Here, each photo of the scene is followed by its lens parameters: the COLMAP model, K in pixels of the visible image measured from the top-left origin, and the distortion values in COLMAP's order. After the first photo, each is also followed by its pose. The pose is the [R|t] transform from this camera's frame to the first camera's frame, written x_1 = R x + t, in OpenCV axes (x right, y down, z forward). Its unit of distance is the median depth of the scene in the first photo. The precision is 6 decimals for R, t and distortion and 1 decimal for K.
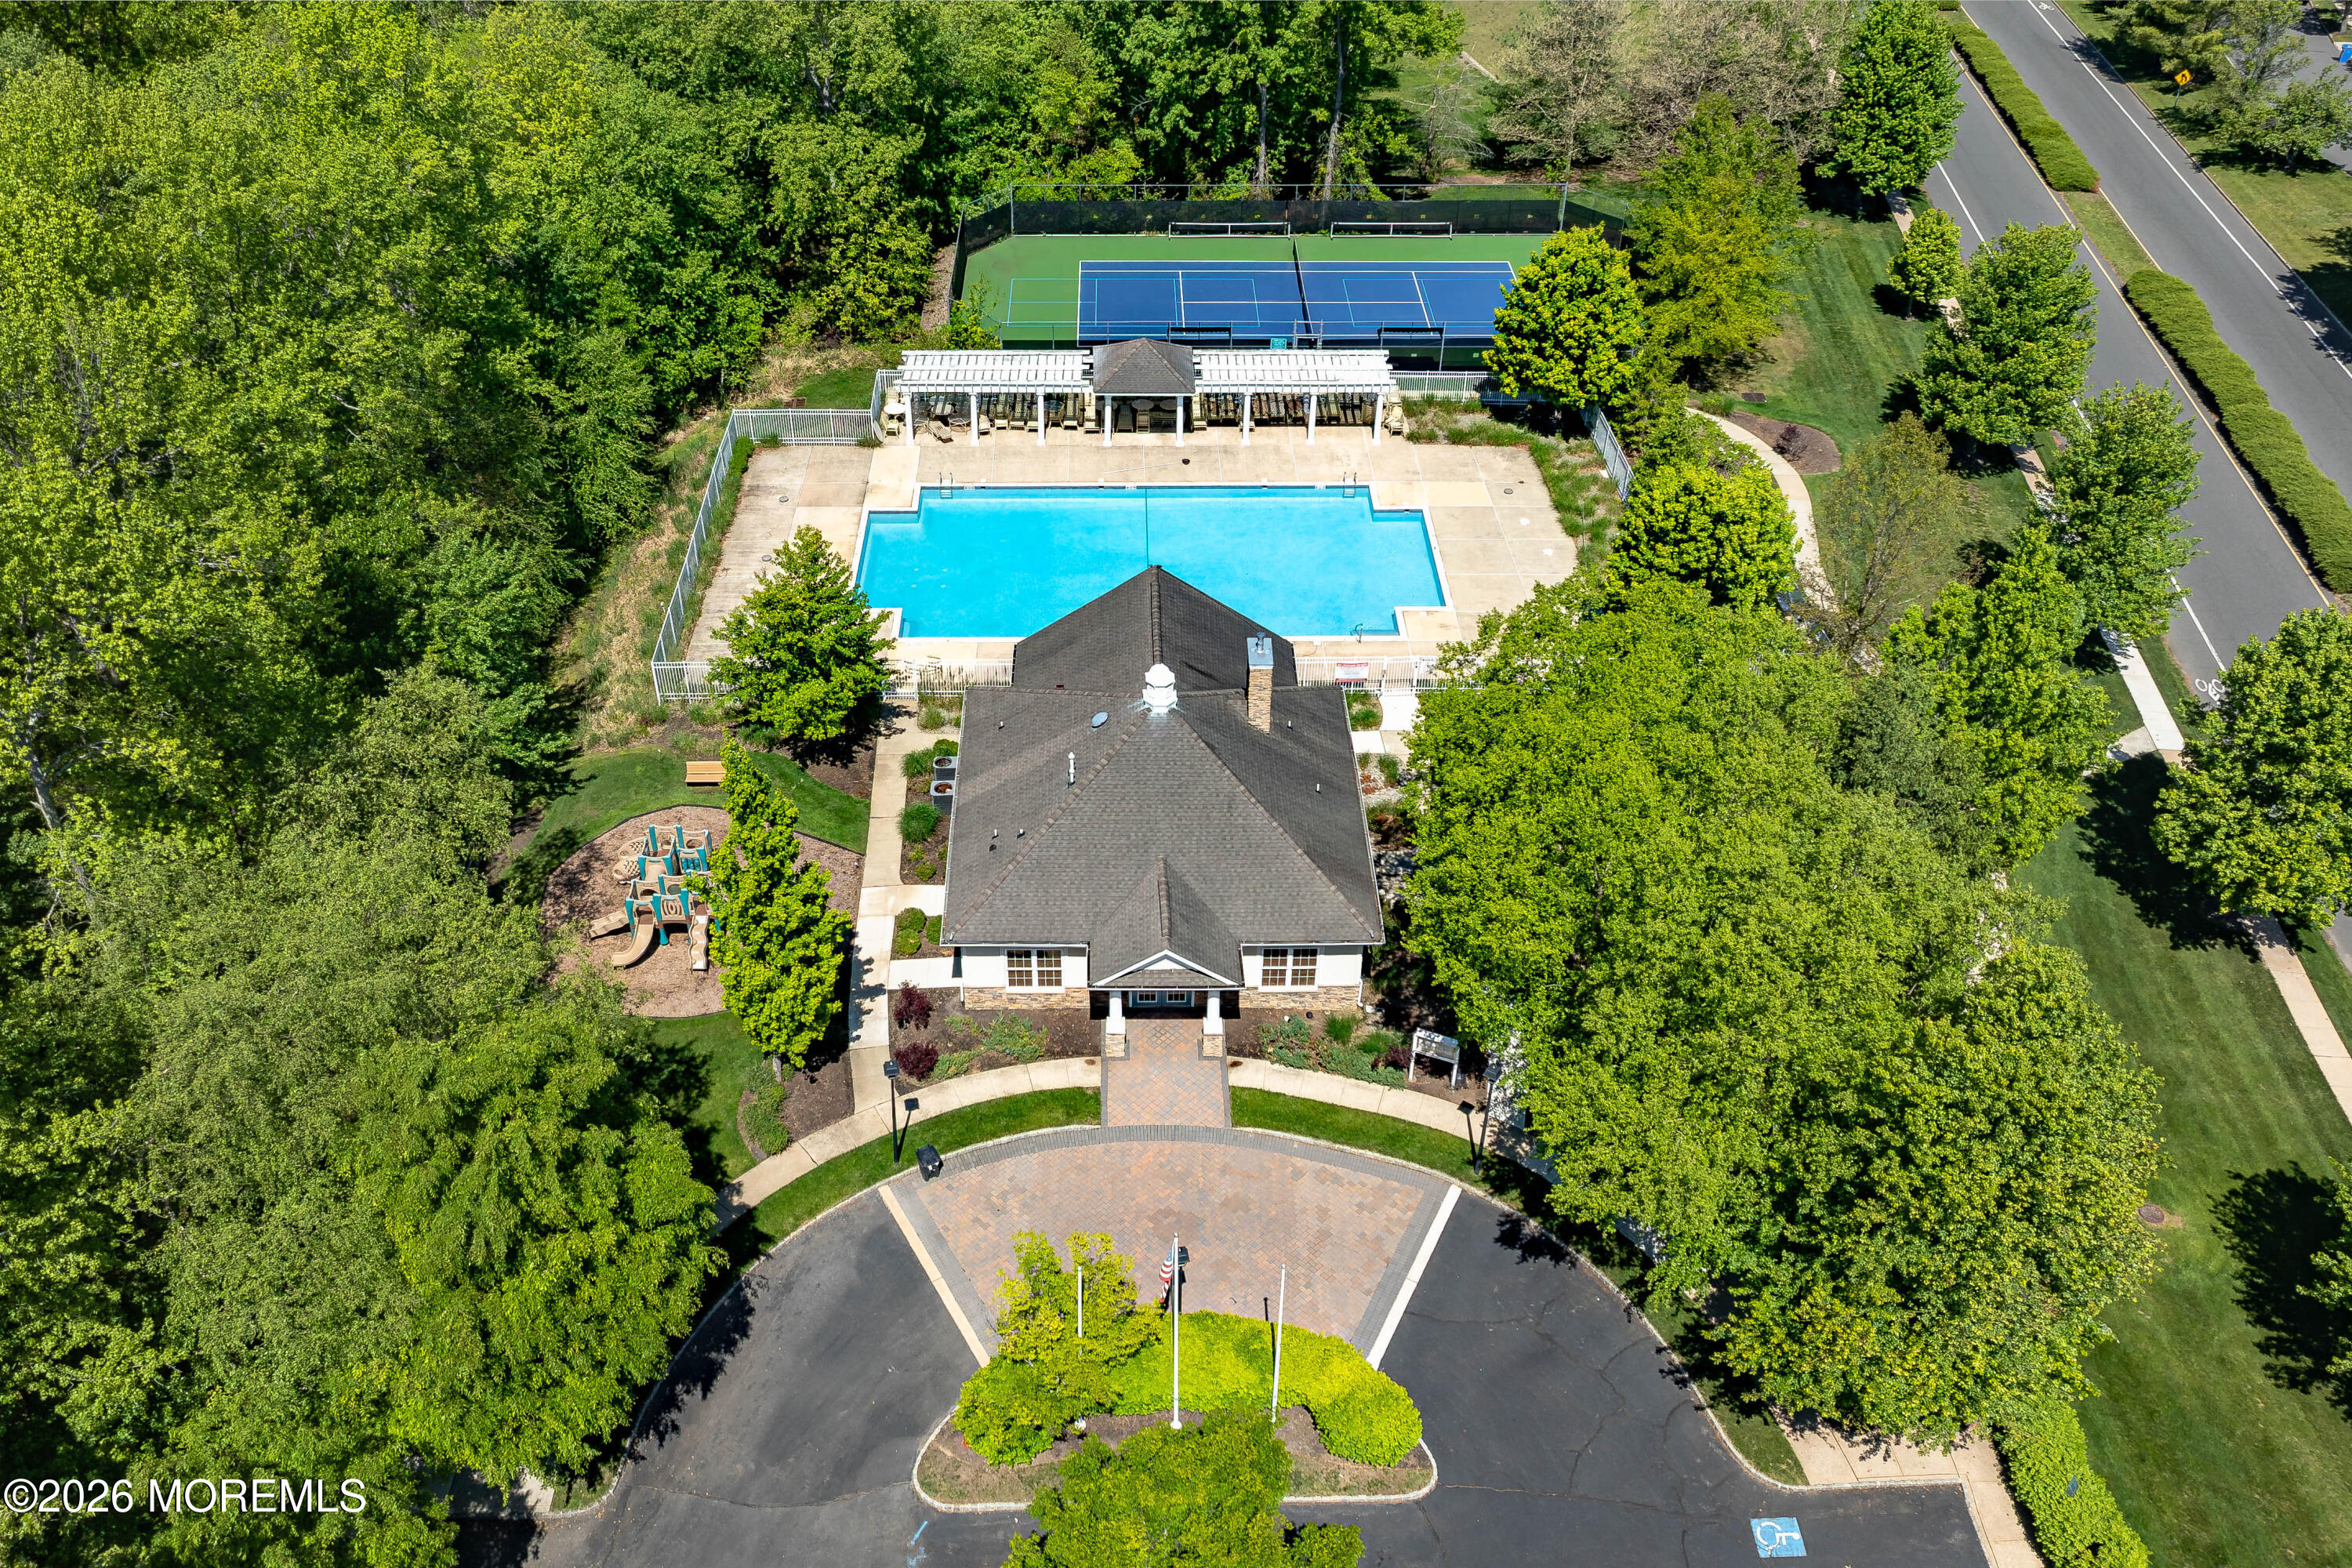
lens RADIAL K [[1947.1, 0, 1150.8], [0, 1947.1, 786.2], [0, 0, 1]] dist [-0.014500, -0.015069]
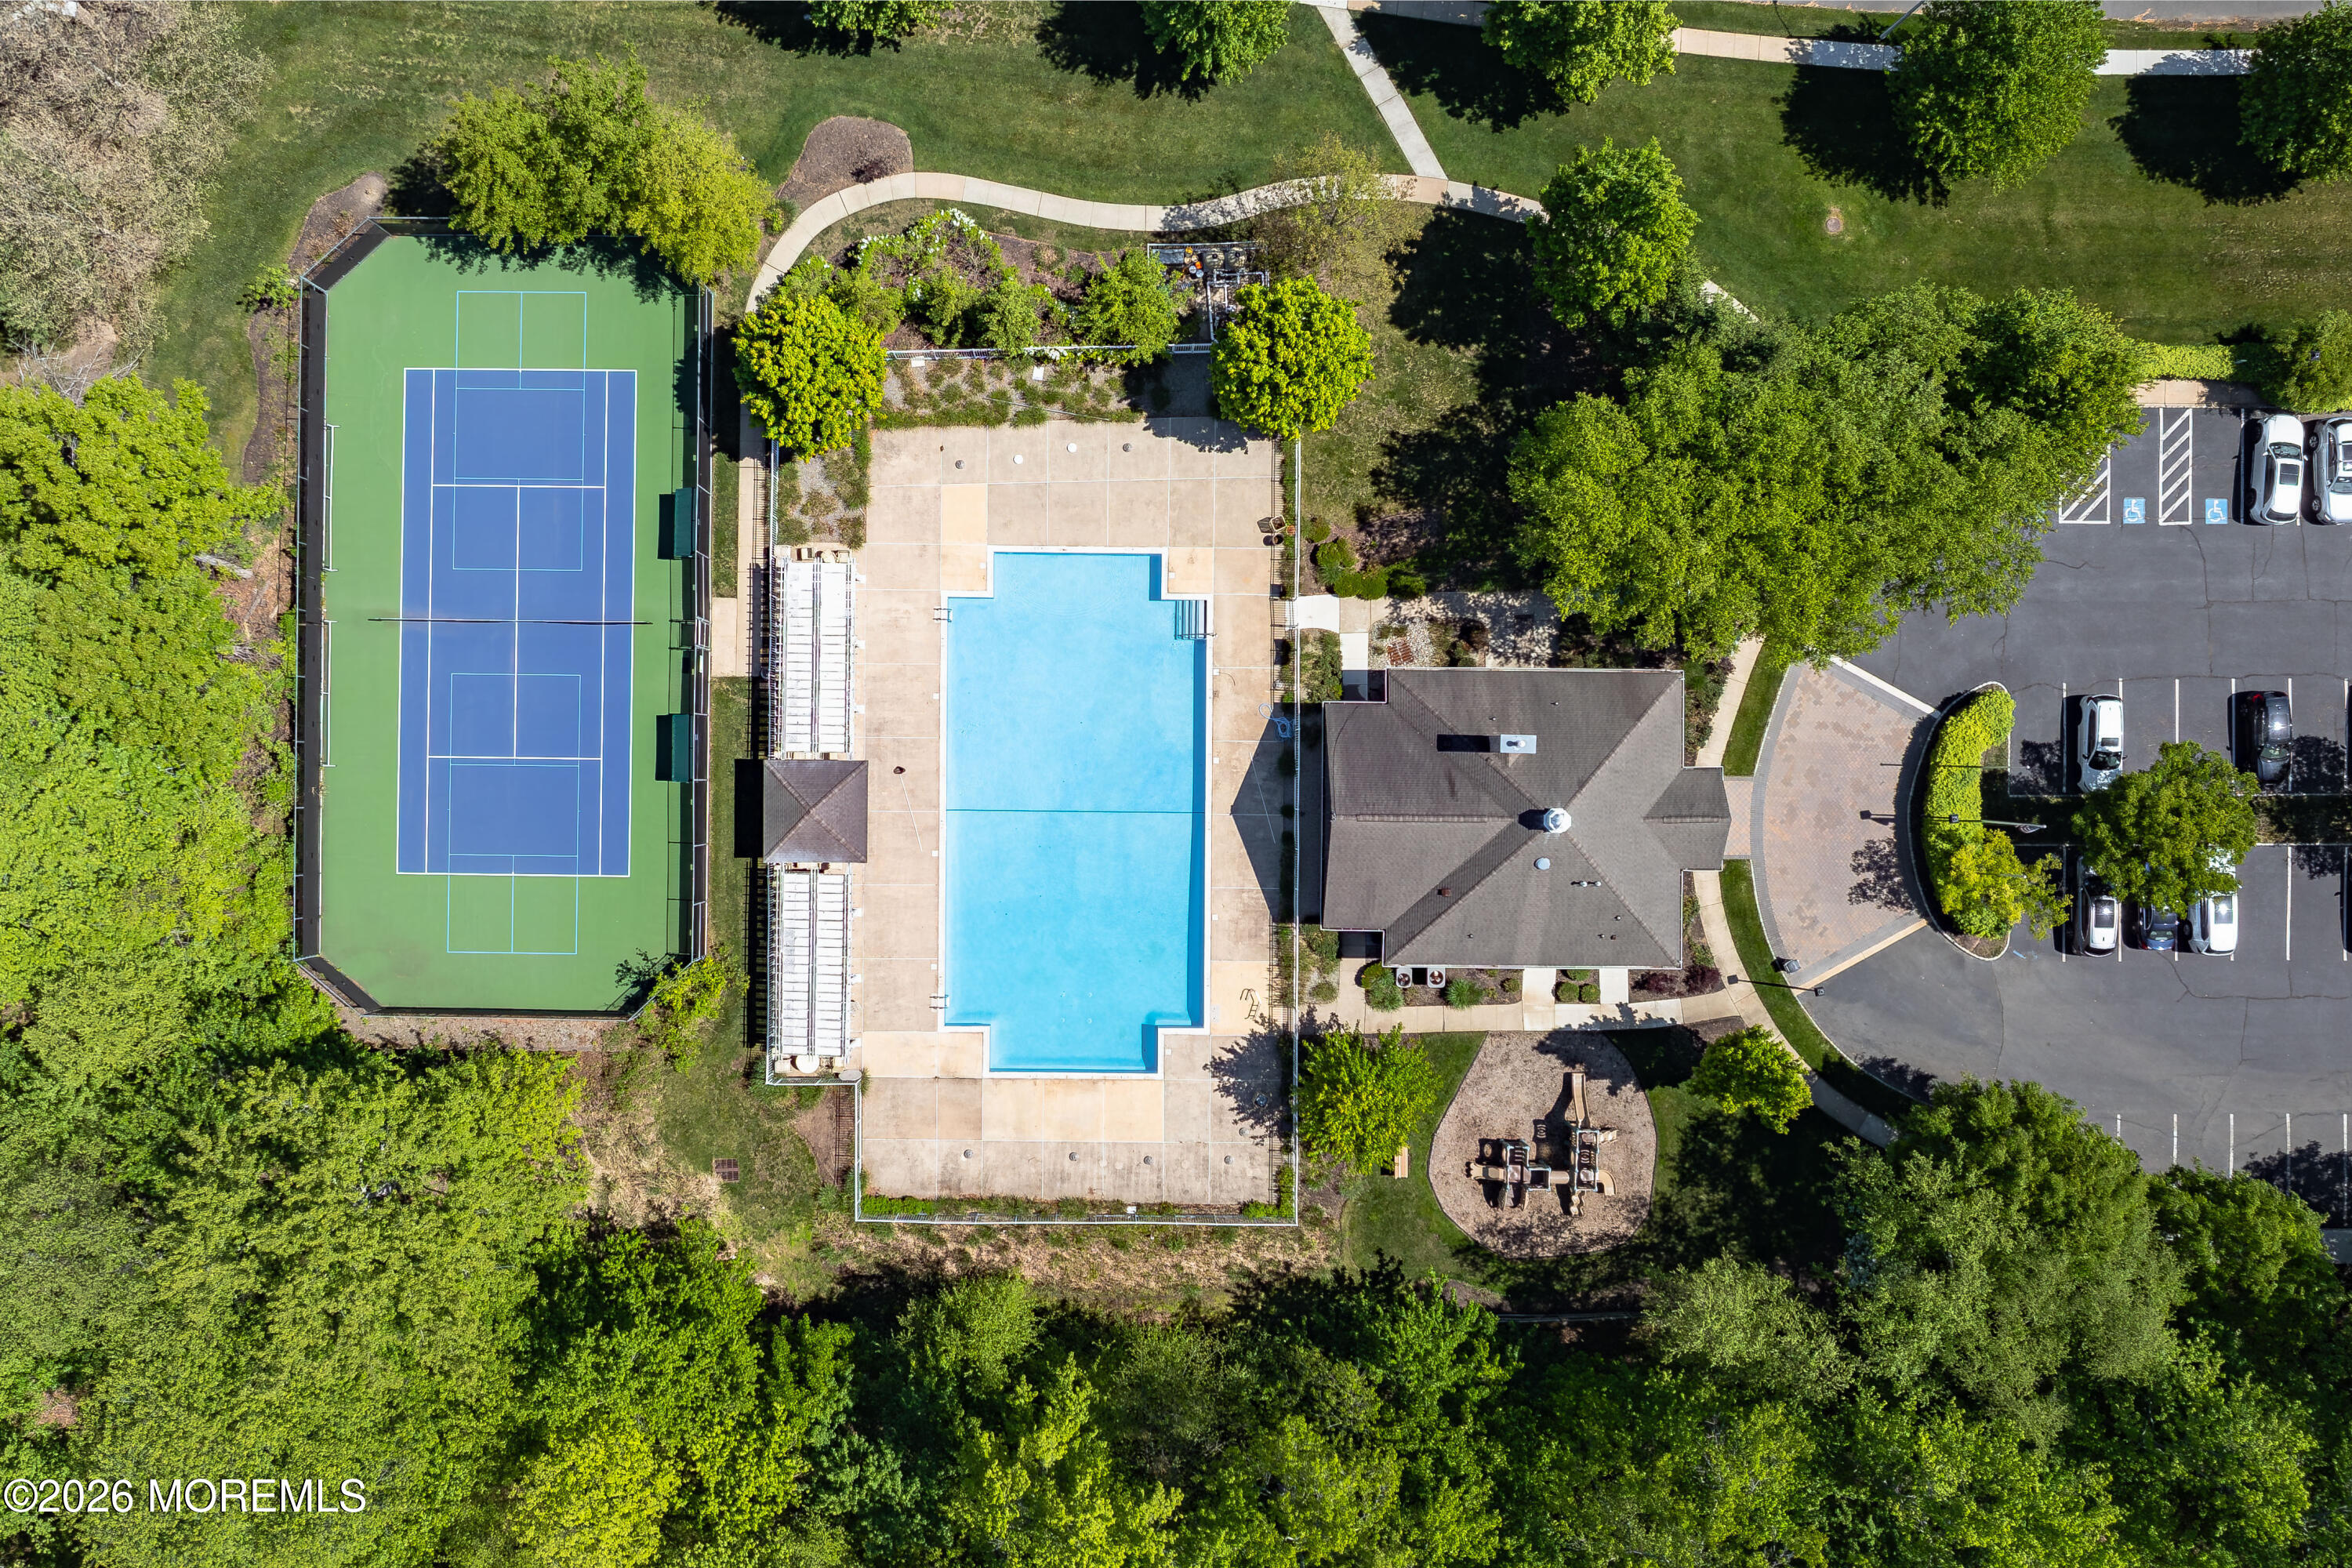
lens RADIAL K [[1947.1, 0, 1166.5], [0, 1947.1, 773.3], [0, 0, 1]] dist [-0.014500, -0.015069]
pose [[0.026793, -0.999641, 0.000092, 0.020252], [0.614662, 0.016547, 0.788617, -0.885174], [-0.788335, -0.021073, 0.614885, 0.258264]]
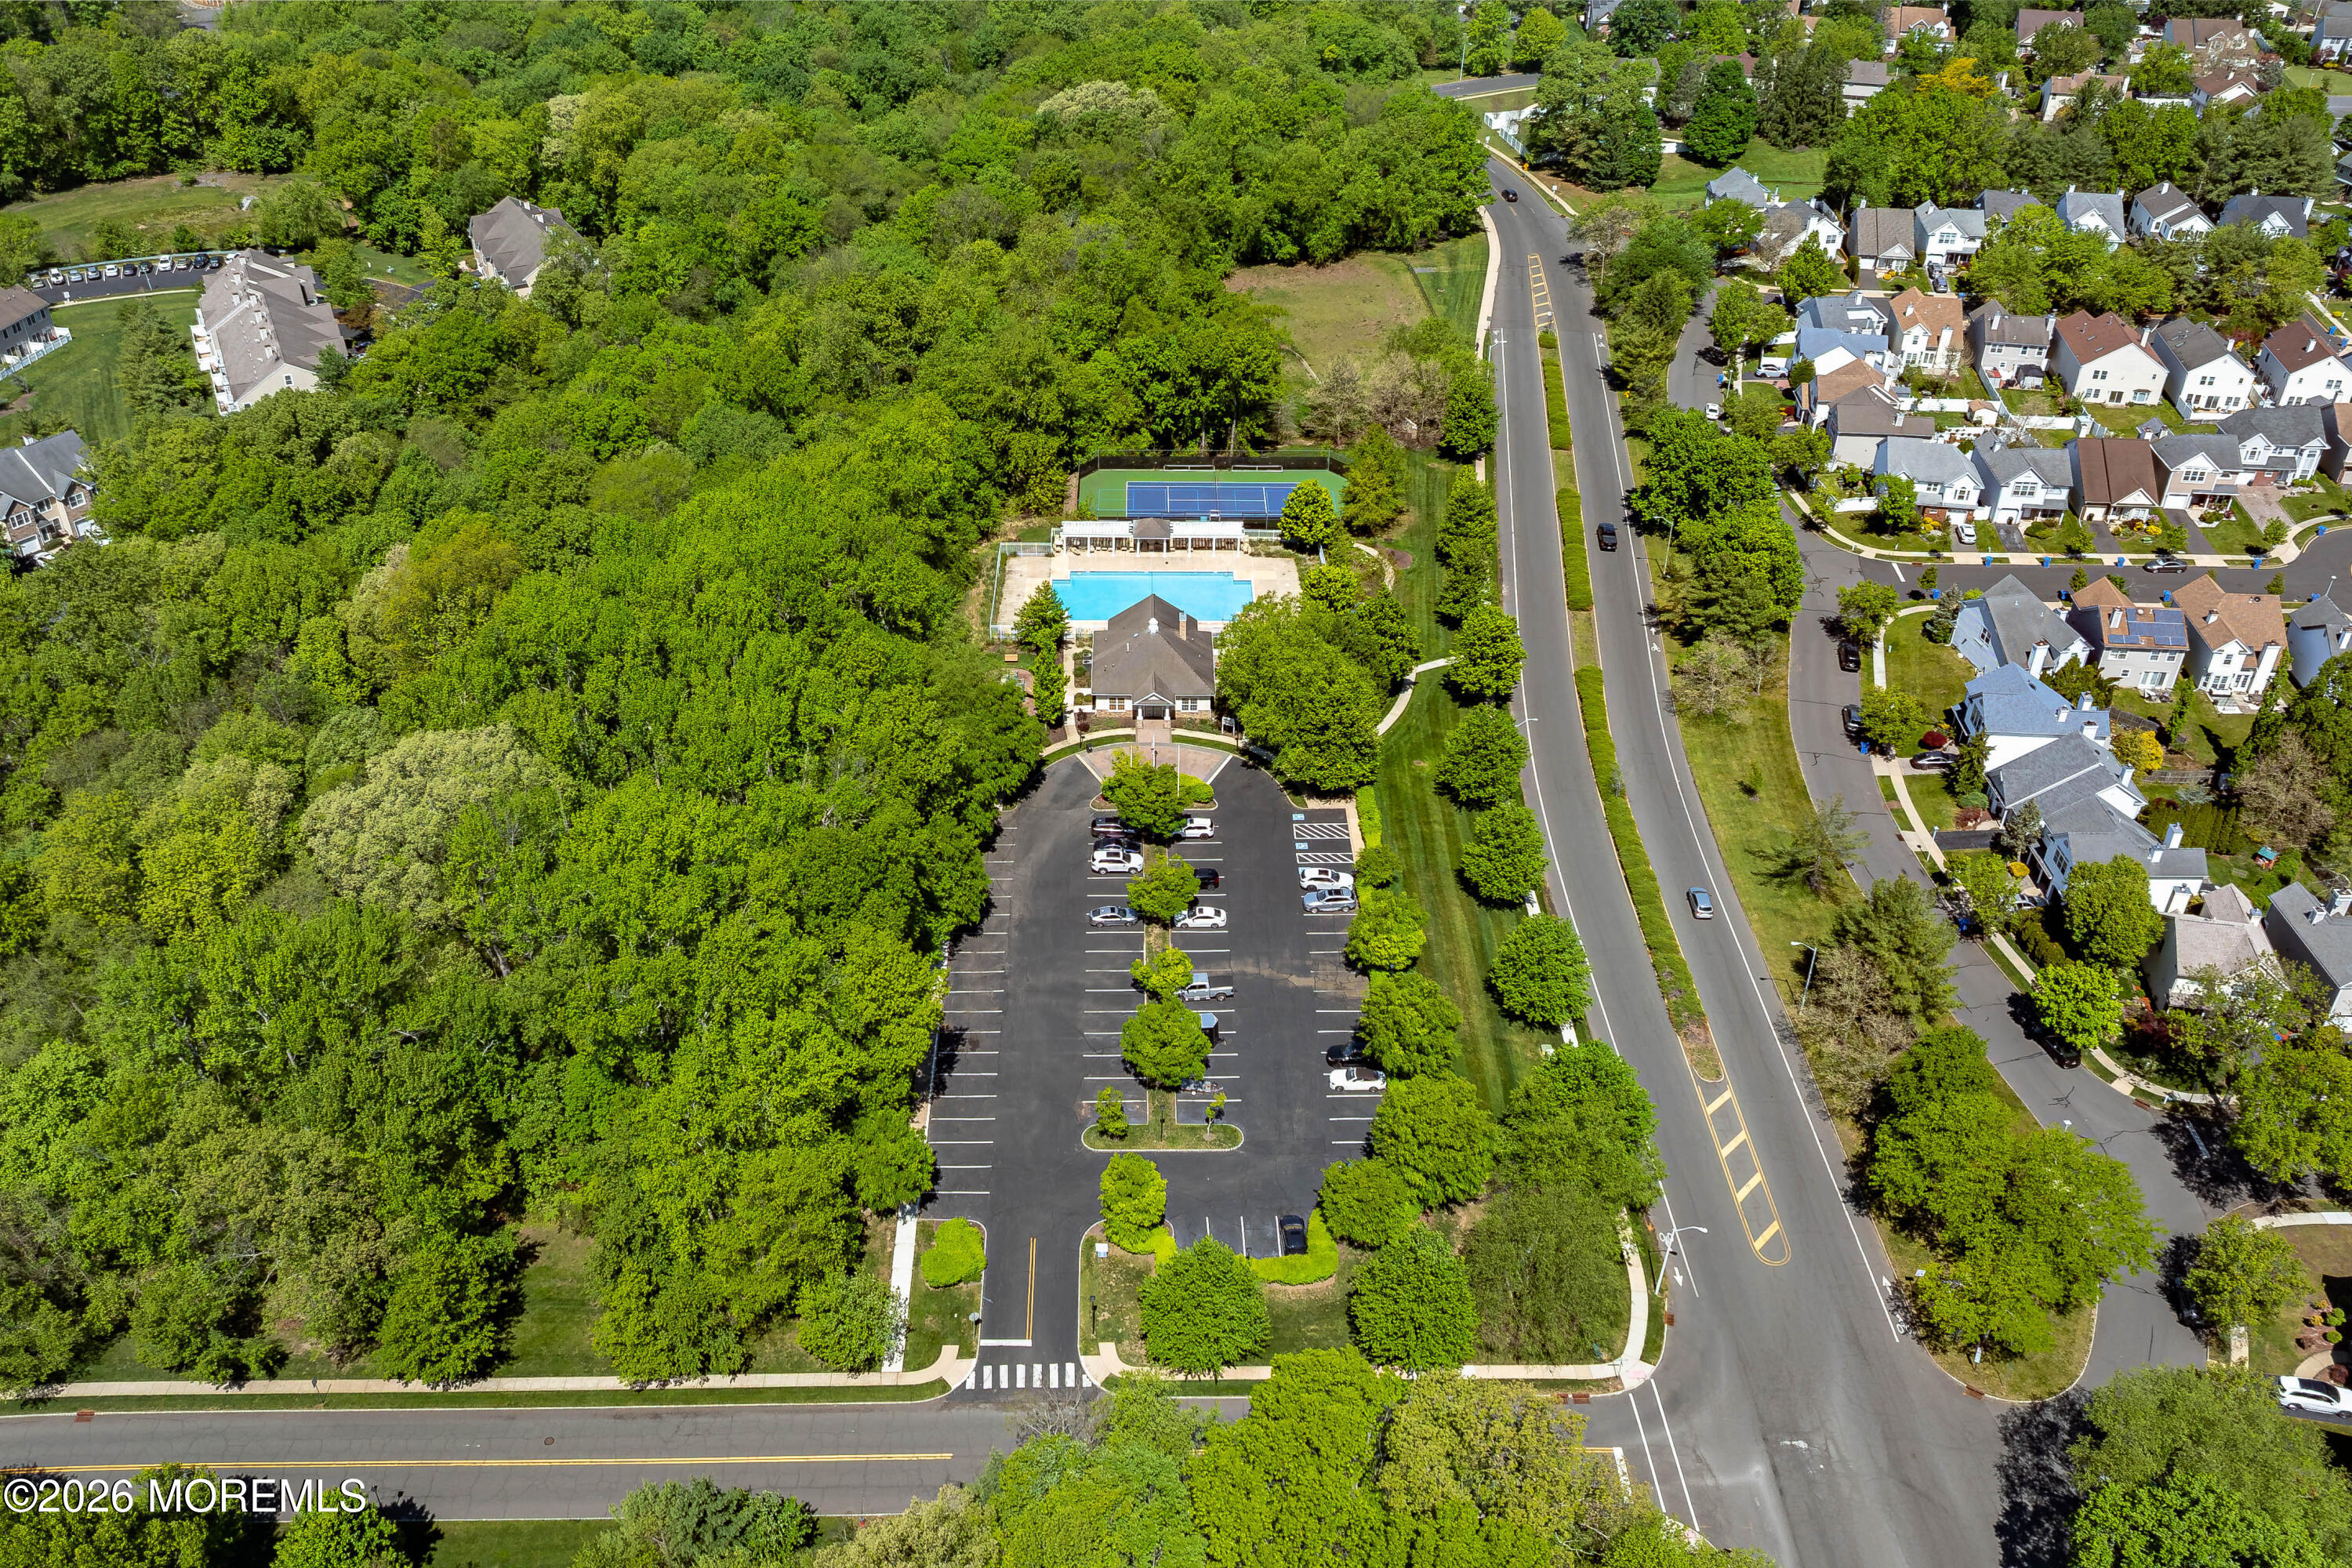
lens RADIAL K [[1947.1, 0, 1164.9], [0, 1947.1, 785.2], [0, 0, 1]] dist [-0.014500, -0.015069]
pose [[0.999967, 0.006940, -0.004320, 0.029127], [-0.007179, 0.998297, -0.057888, 0.299209], [0.003911, 0.057917, 0.998314, -1.688014]]
